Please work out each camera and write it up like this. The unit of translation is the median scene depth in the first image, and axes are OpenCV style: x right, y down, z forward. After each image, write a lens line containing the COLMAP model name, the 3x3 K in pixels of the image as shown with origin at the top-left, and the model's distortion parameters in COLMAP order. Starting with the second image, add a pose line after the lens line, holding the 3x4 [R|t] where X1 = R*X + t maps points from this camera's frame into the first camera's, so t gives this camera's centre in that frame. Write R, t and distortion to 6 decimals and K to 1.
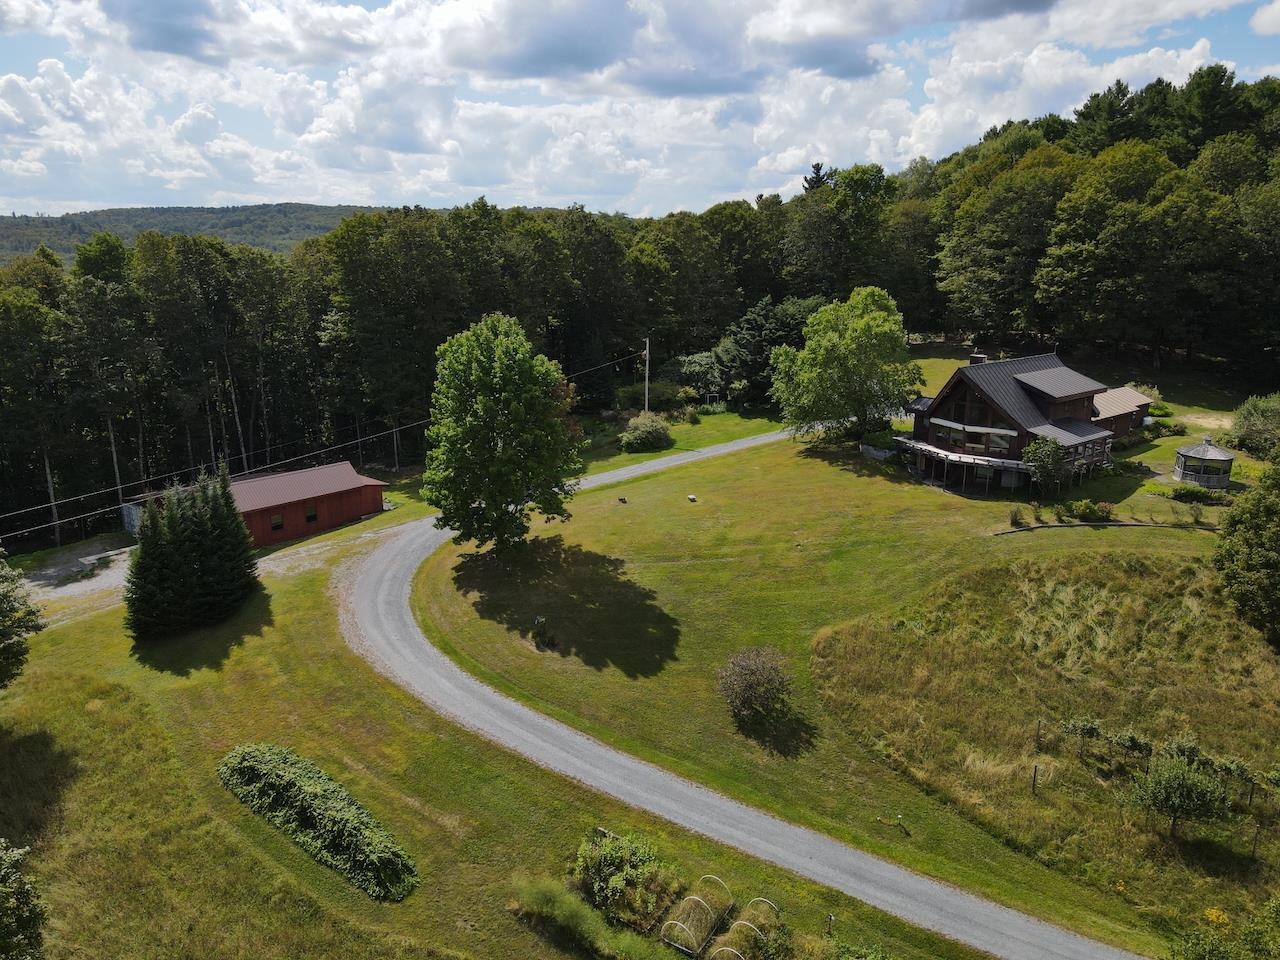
lens RADIAL K [[940.9, 0, 636.6], [0, 940.9, 482.1], [0, 0, 1]] dist [-0.005478, 0.040894]
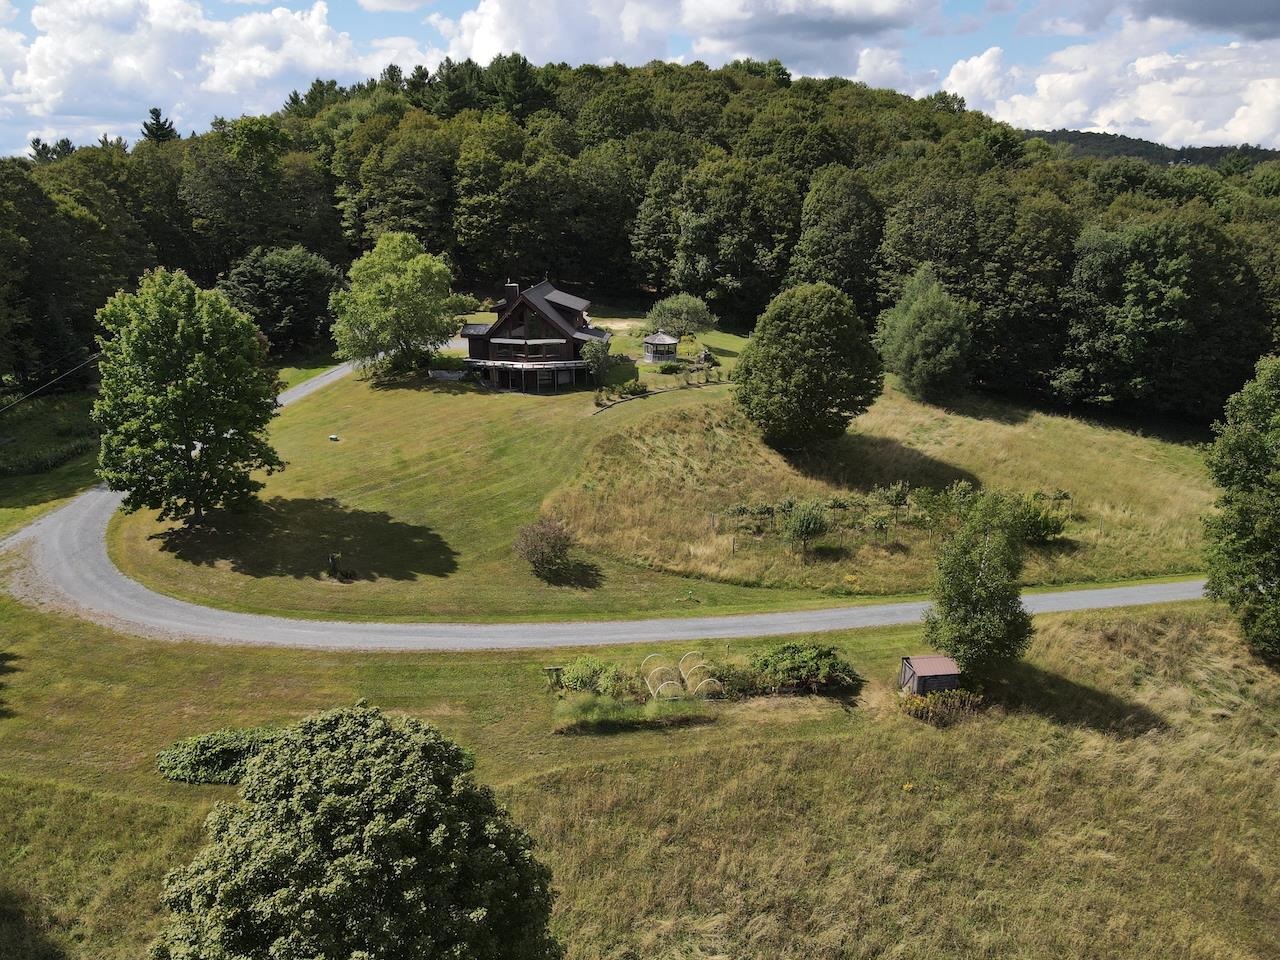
lens RADIAL K [[940.9, 0, 636.6], [0, 940.9, 482.1], [0, 0, 1]] dist [-0.005478, 0.040894]
pose [[0.690883, -0.213060, 0.690859, -0.434948], [0.182728, 0.976024, 0.118271, 0.002687], [-0.699494, 0.044528, 0.713250, 0.012615]]
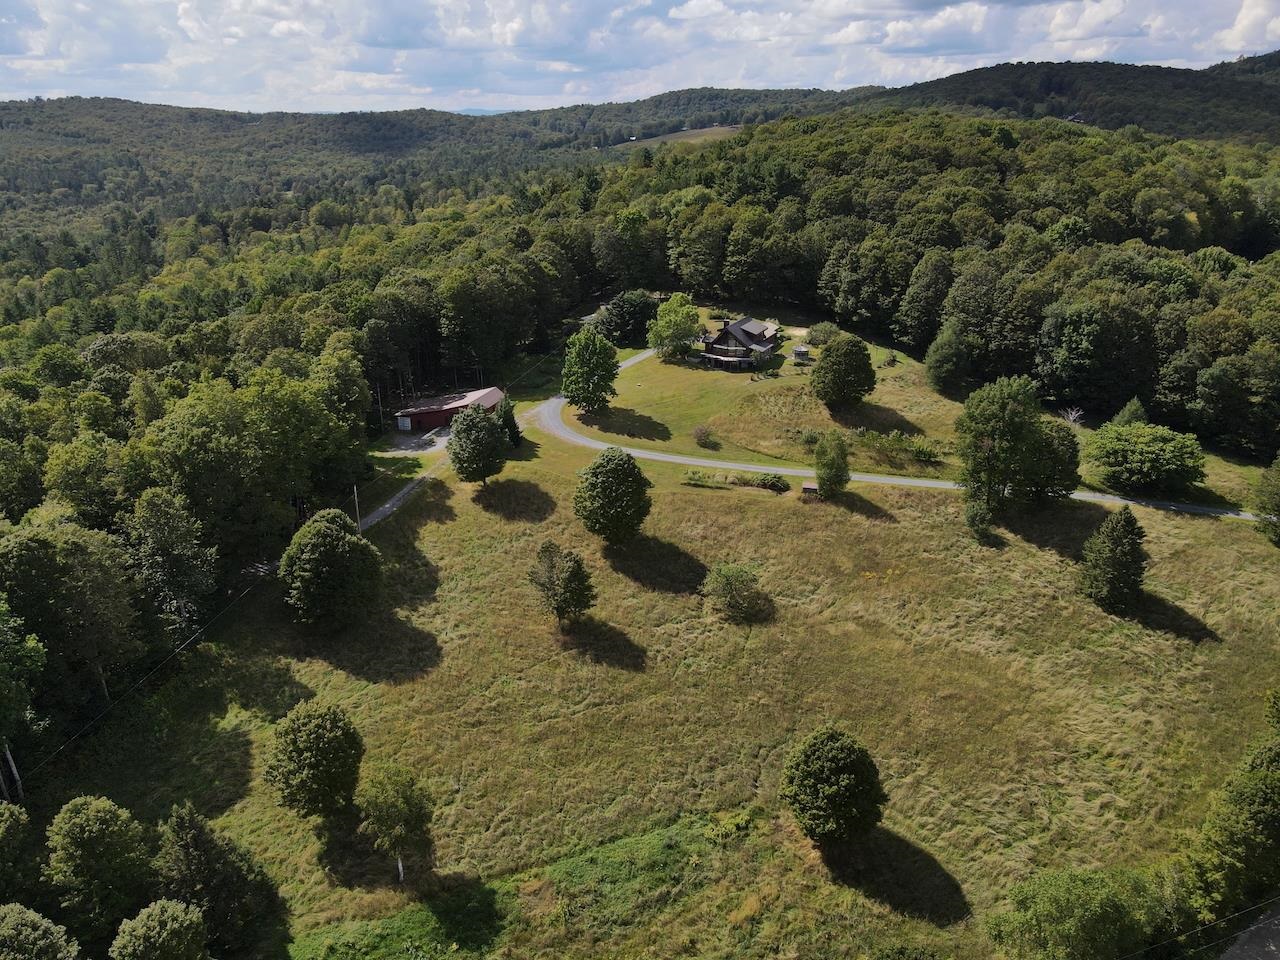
lens RADIAL K [[946.1, 0, 628.5], [0, 946.1, 475.2], [0, 0, 1]] dist [-0.022579, 0.040832]
pose [[0.914548, -0.152823, 0.374495, -0.986575], [0.110862, 0.985128, 0.131273, -0.083350], [-0.388987, -0.078539, 0.917889, -1.430336]]
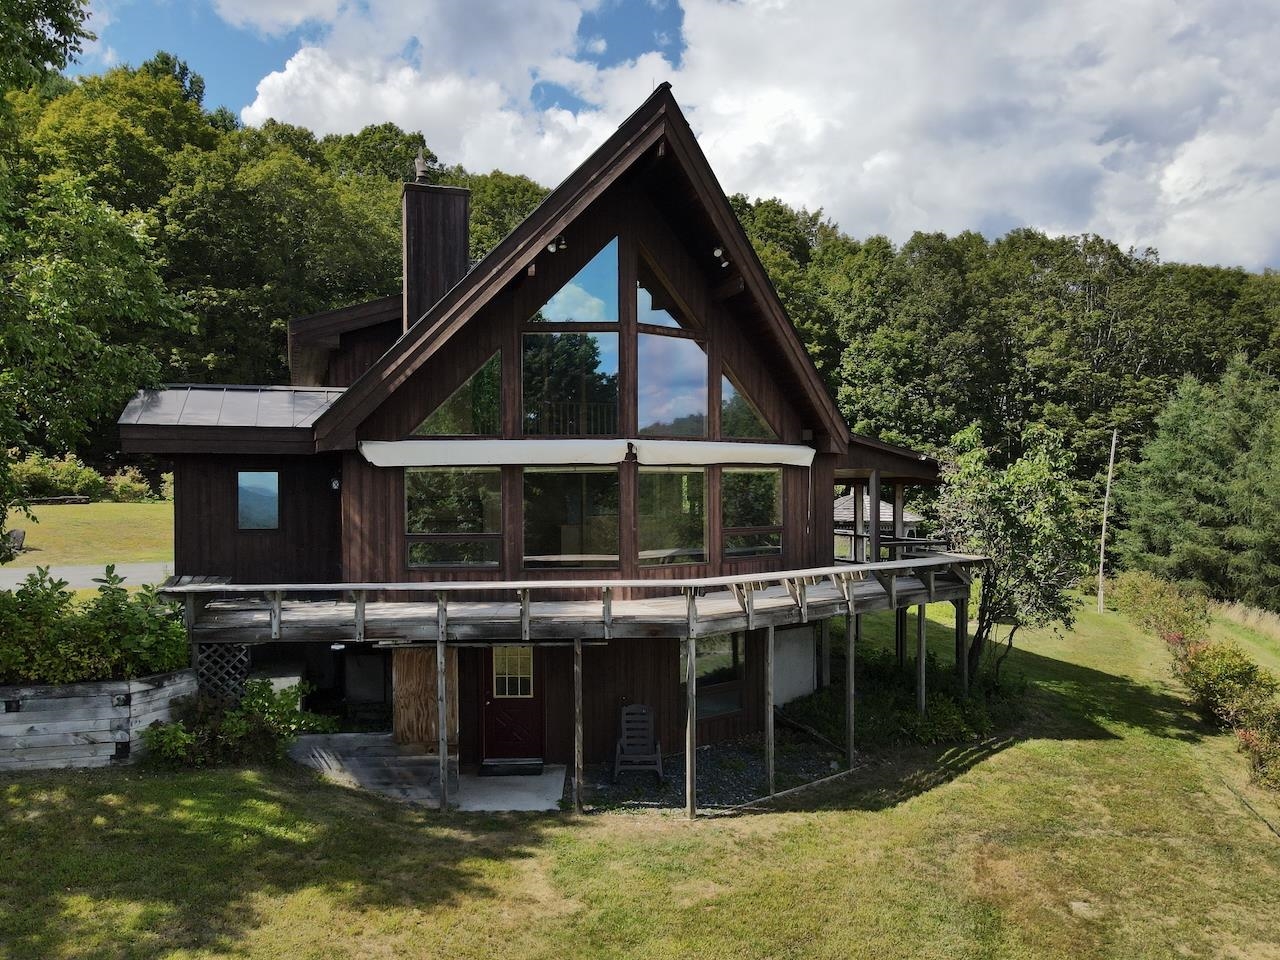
lens RADIAL K [[938.8, 0, 640.0], [0, 938.8, 480.0], [0, 0, 1]] dist [0.010980, 0.006614]
pose [[0.328391, 0.000761, 0.944542, 0.162351], [0.243934, 0.966008, -0.085587, -0.033805], [-0.912500, 0.258511, 0.317043, 0.900207]]
